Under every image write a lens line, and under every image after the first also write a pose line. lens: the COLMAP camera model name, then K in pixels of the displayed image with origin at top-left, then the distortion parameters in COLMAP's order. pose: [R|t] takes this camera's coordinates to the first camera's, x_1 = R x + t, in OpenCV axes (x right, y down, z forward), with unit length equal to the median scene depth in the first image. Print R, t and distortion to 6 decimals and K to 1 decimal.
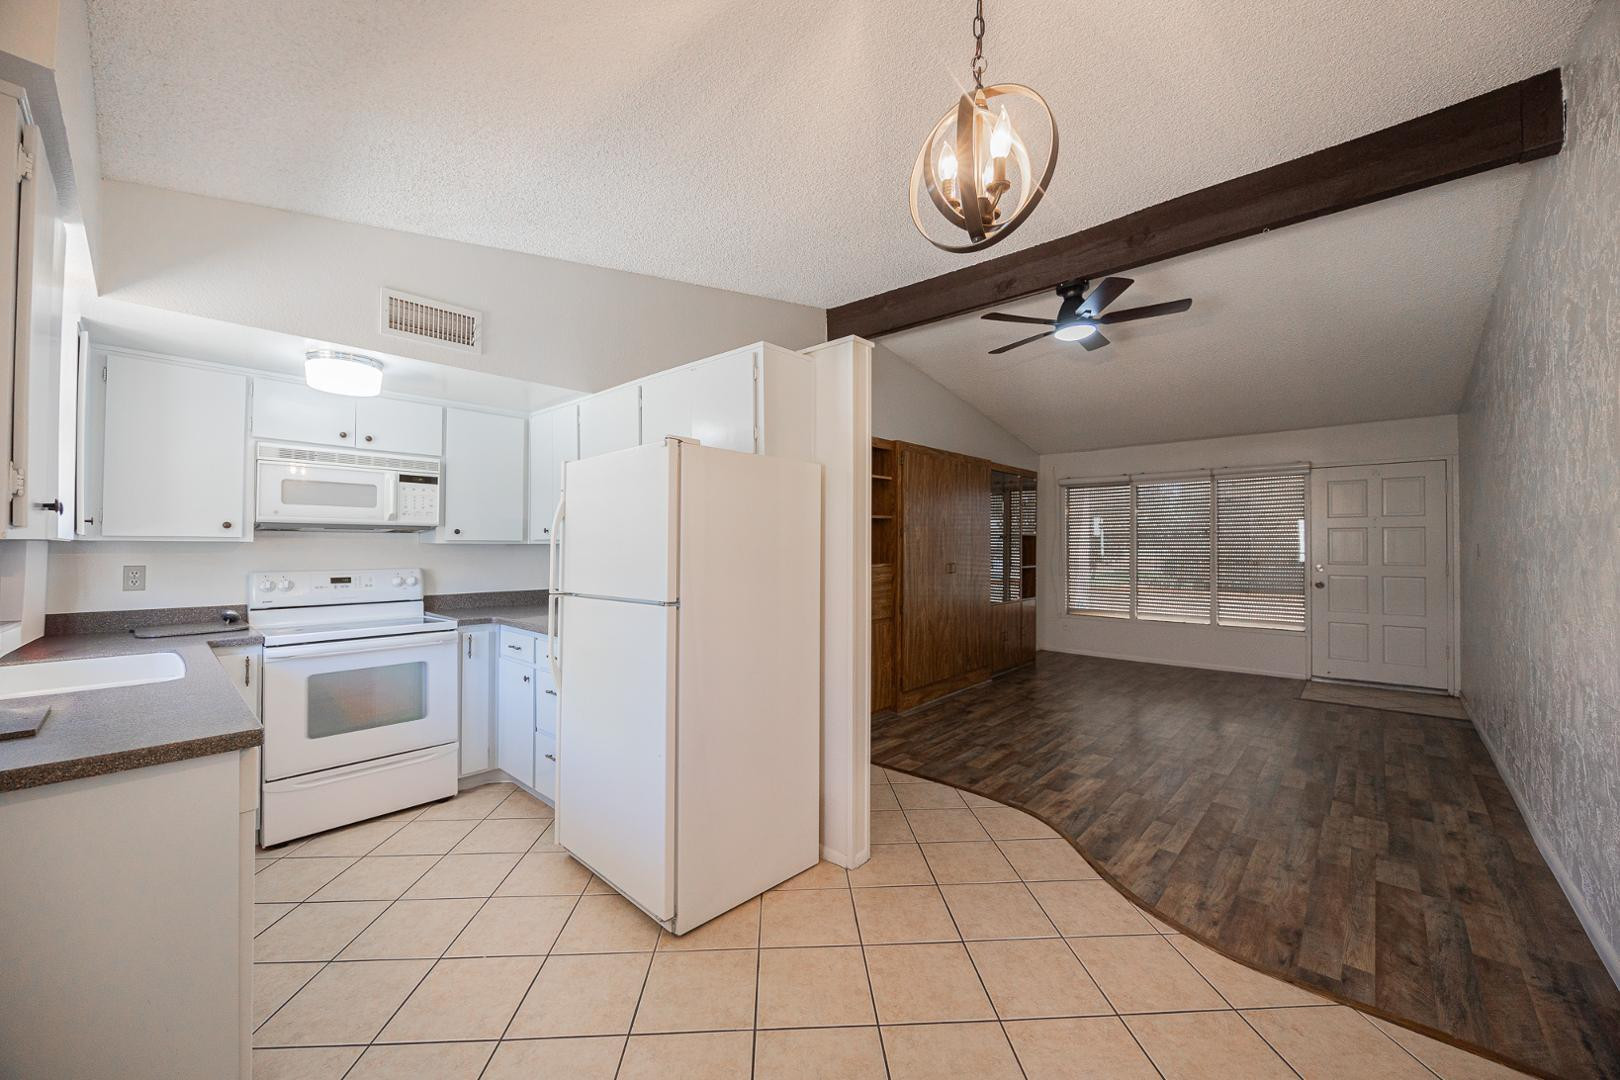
lens RADIAL K [[604.4, 0, 797.7], [0, 604.4, 546.2], [0, 0, 1]] dist [-0.001228, -0.000428]
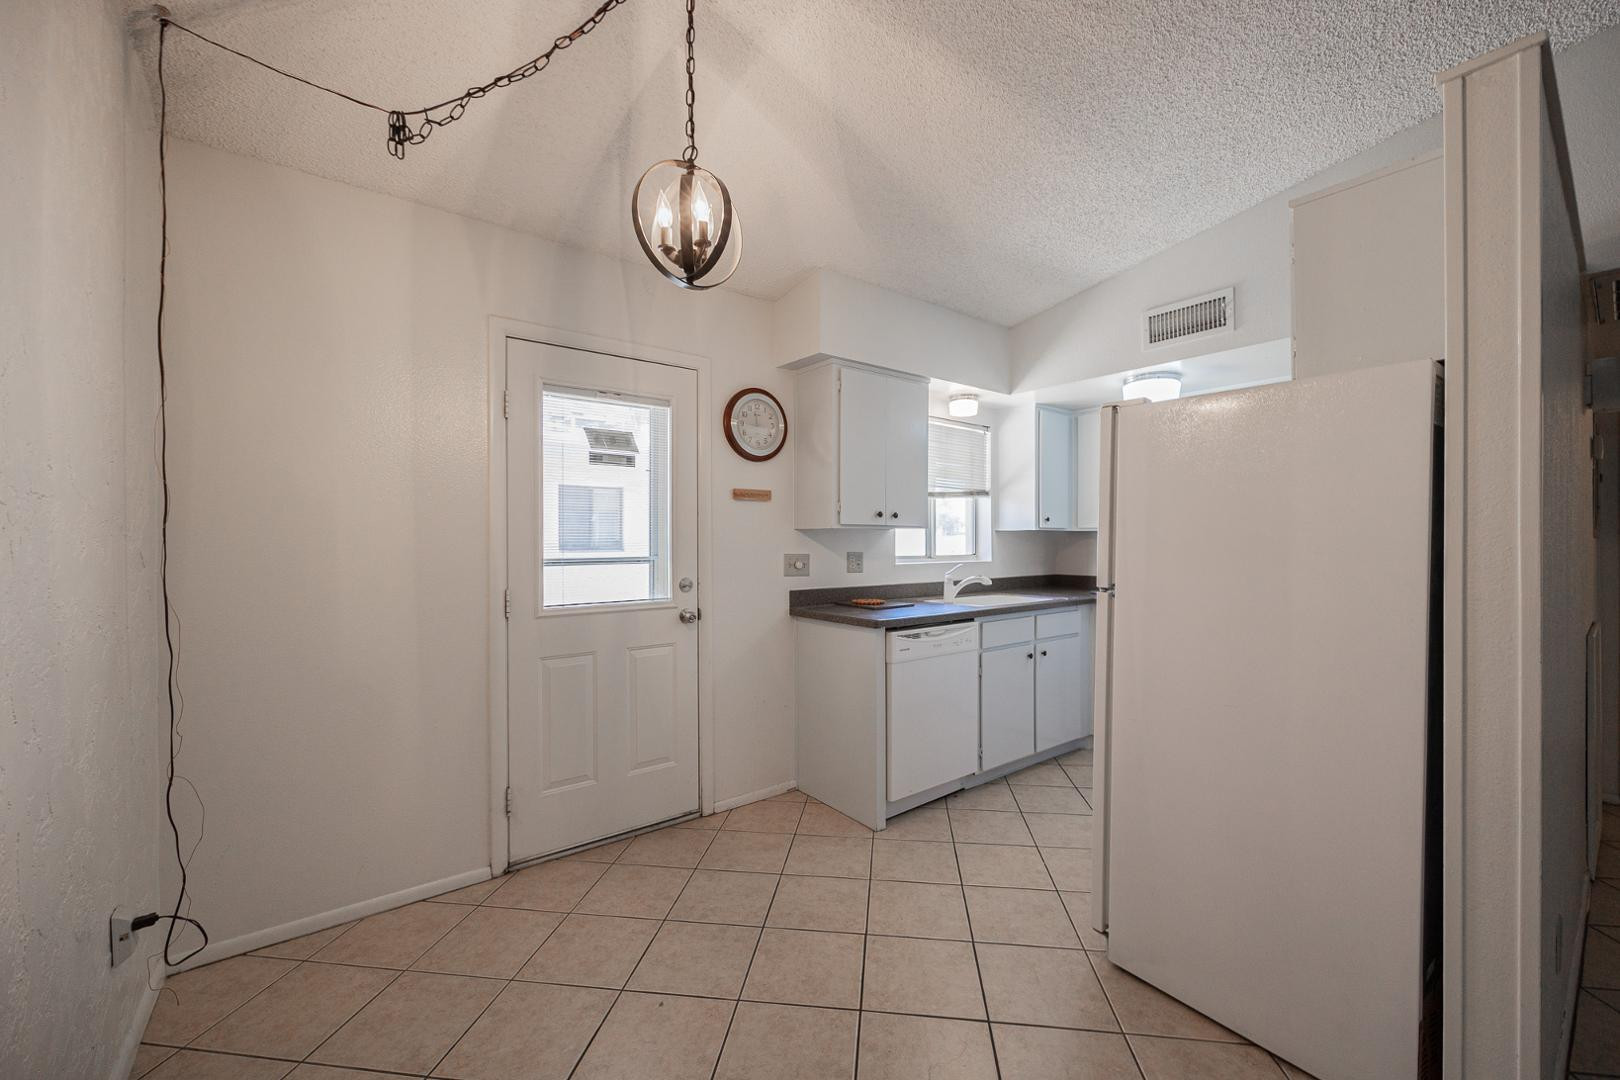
lens RADIAL K [[628.7, 0, 830.7], [0, 628.7, 537.1], [0, 0, 1]] dist [-0.002719, -0.000223]
pose [[-0.127125, -0.006303, -0.991867, 0.465959], [0.000762, 0.999979, -0.006452, 0.013756], [0.991886, -0.001576, -0.127118, 0.426020]]
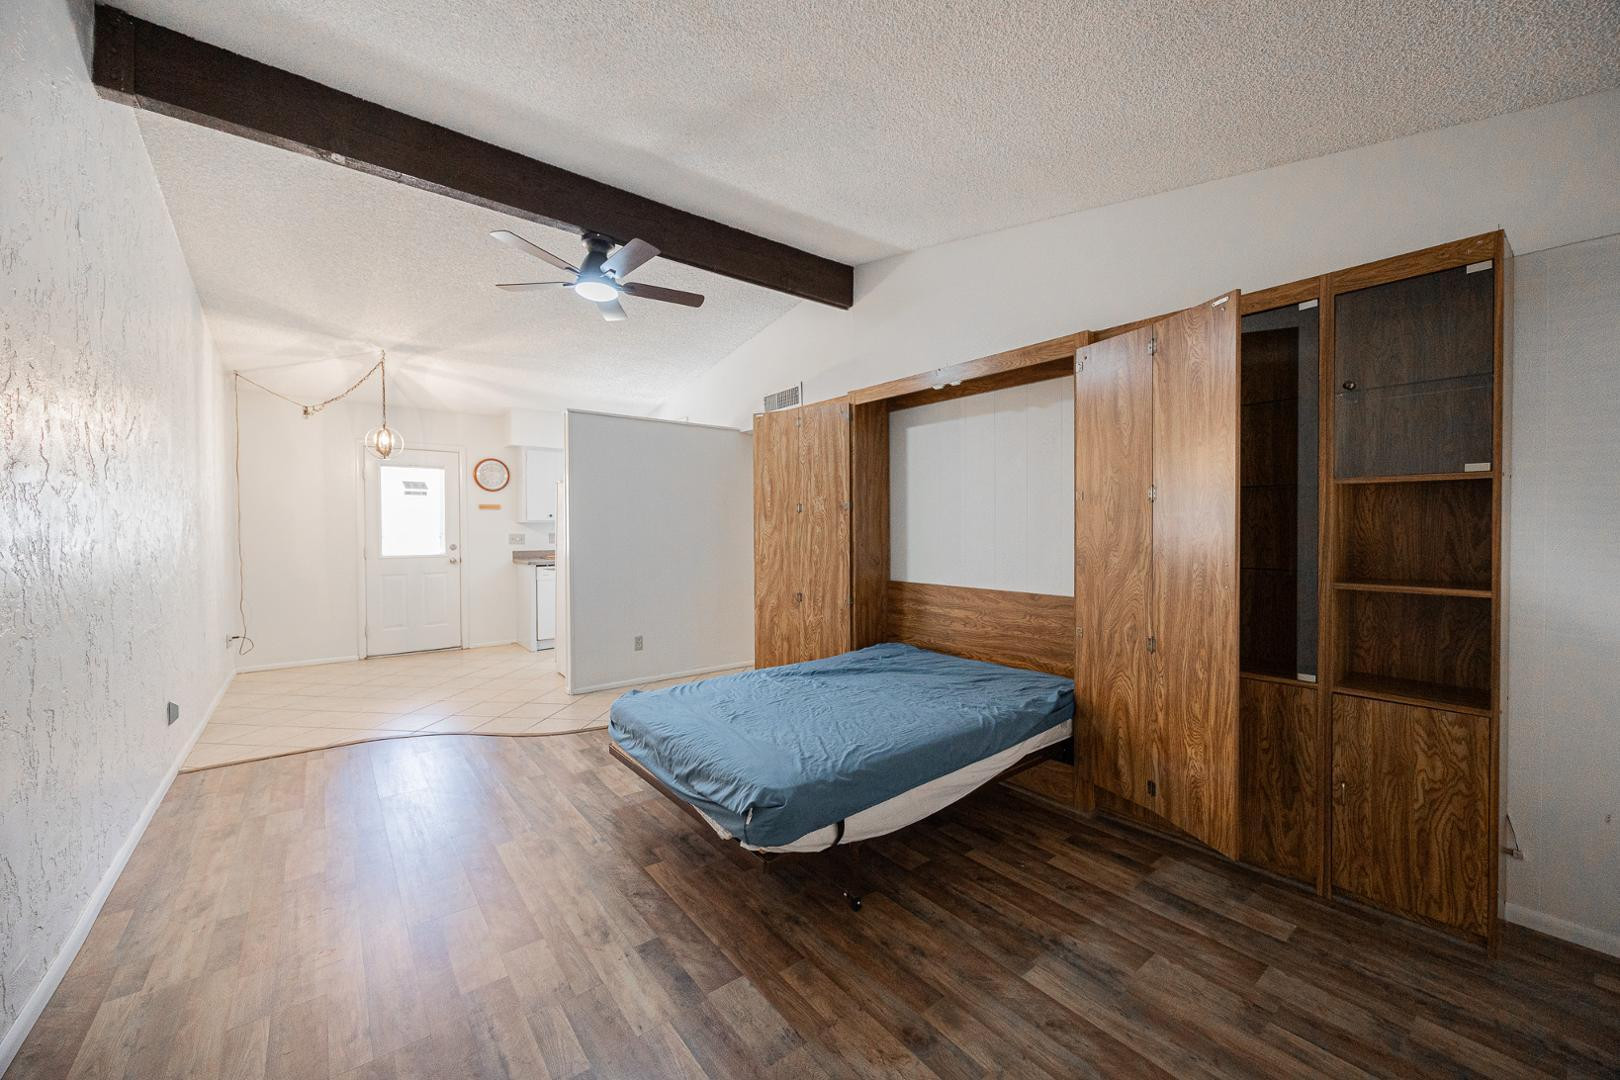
lens RADIAL K [[638.5, 0, 833.5], [0, 638.5, 531.1], [0, 0, 1]] dist [-0.001091, -0.000174]
pose [[-0.130881, 0.011605, -0.991330, 1.417232], [0.004794, 0.999927, 0.011073, 0.006641], [0.991387, -0.003303, -0.130927, 1.514567]]
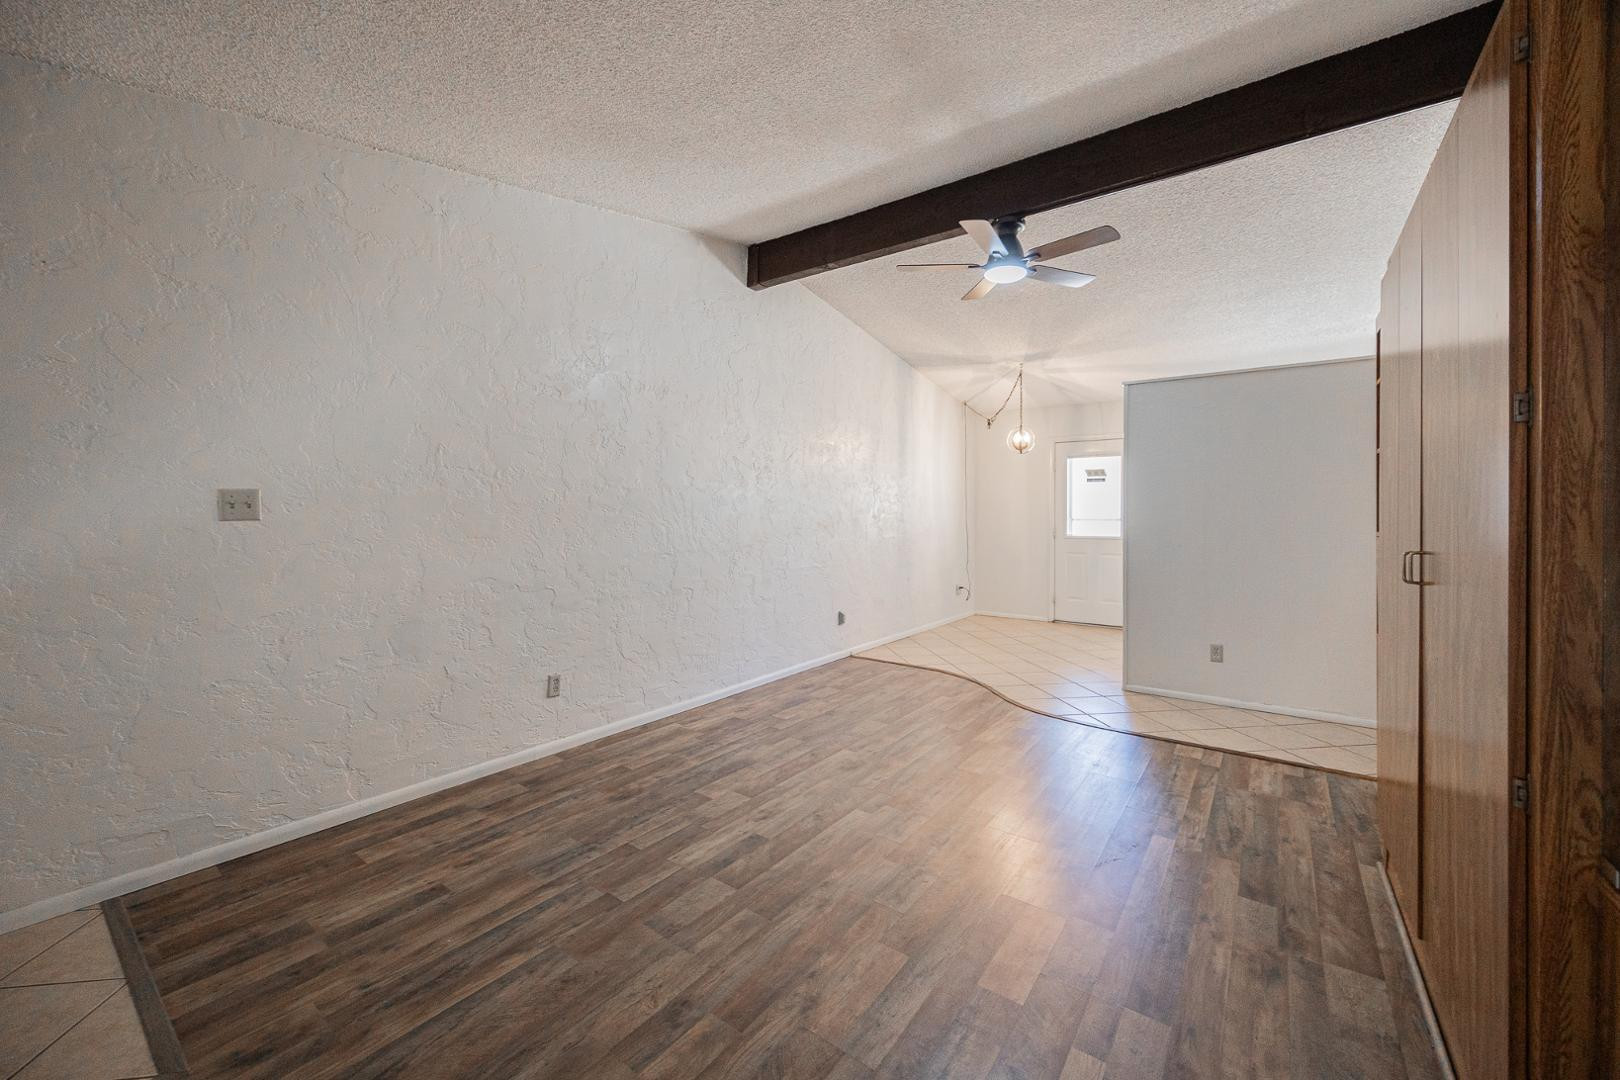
lens RADIAL K [[628.5, 0, 776.2], [0, 628.5, 511.0], [0, 0, 1]] dist [-0.004380, 0.000183]
pose [[-0.996596, -0.000853, -0.082437, 0.909714], [-0.000374, 0.999983, -0.005823, 0.022228], [0.082440, -0.005773, -0.996579, 1.981221]]
